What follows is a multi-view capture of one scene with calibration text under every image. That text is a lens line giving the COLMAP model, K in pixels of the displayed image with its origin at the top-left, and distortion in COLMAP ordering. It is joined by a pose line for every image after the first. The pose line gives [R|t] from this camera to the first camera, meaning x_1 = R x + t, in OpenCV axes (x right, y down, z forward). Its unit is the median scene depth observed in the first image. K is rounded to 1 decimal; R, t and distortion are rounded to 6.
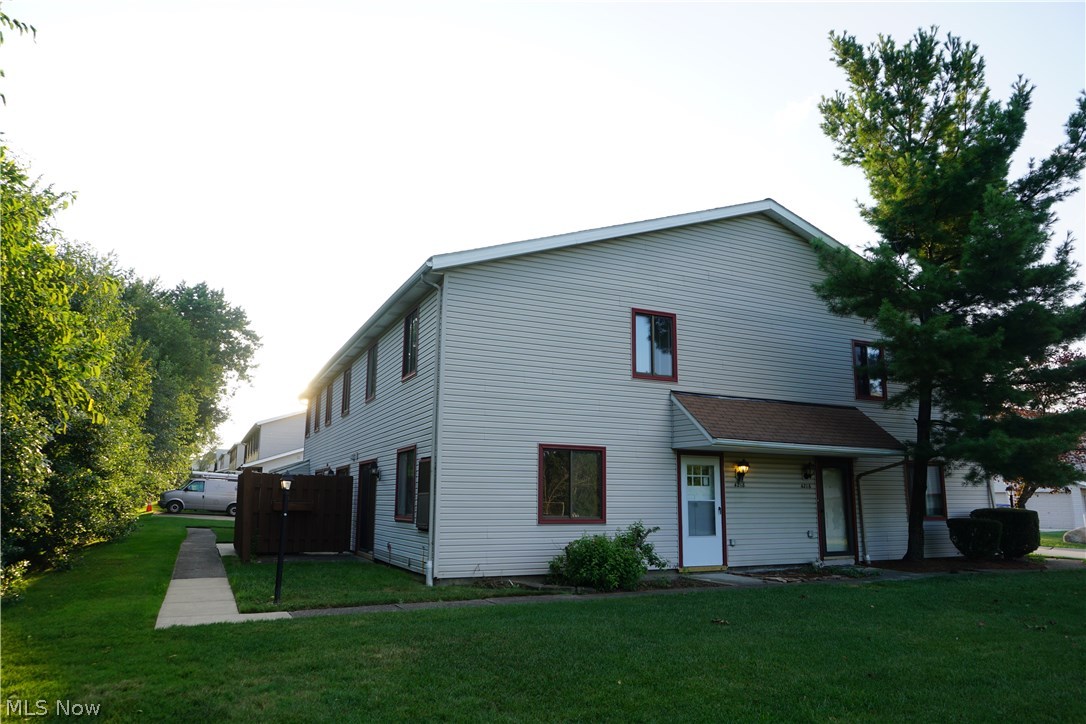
lens RADIAL K [[729.2, 0, 537.7], [0, 729.2, 367.4], [0, 0, 1]] dist [-0.045924, 0.033566]
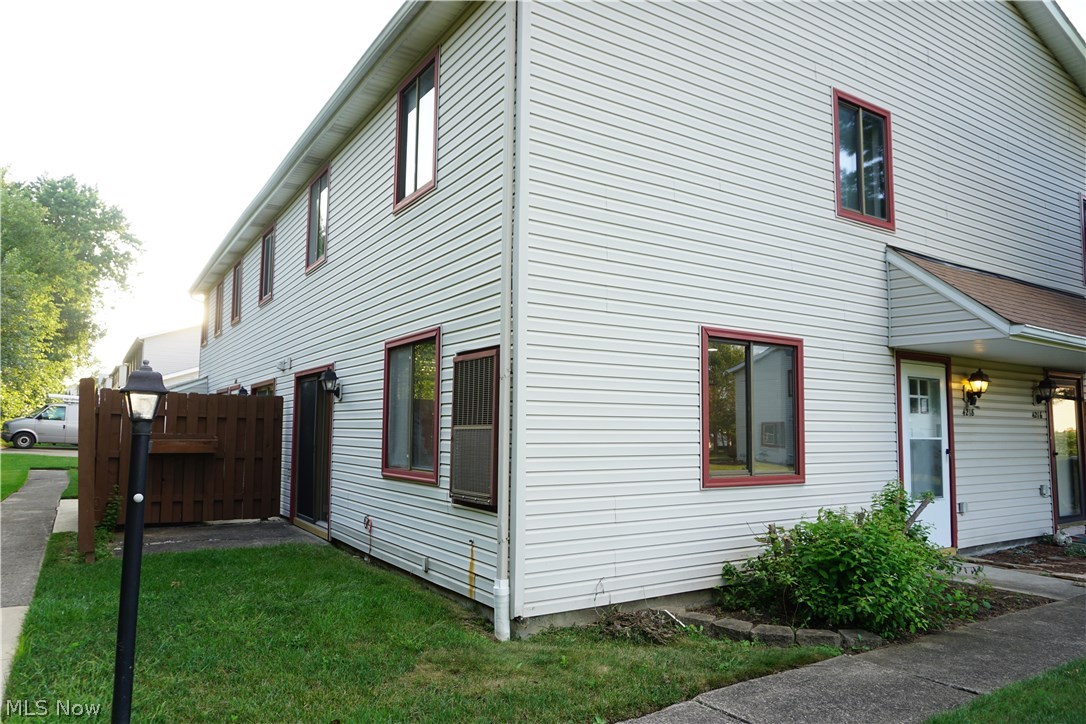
lens RADIAL K [[729.2, 0, 537.7], [0, 729.2, 367.4], [0, 0, 1]] dist [-0.045924, 0.033566]
pose [[0.991757, 0.012079, 0.127565, -0.152670], [-0.024341, 0.995179, 0.095008, 0.078959], [-0.125802, -0.097330, 0.987269, 0.472306]]
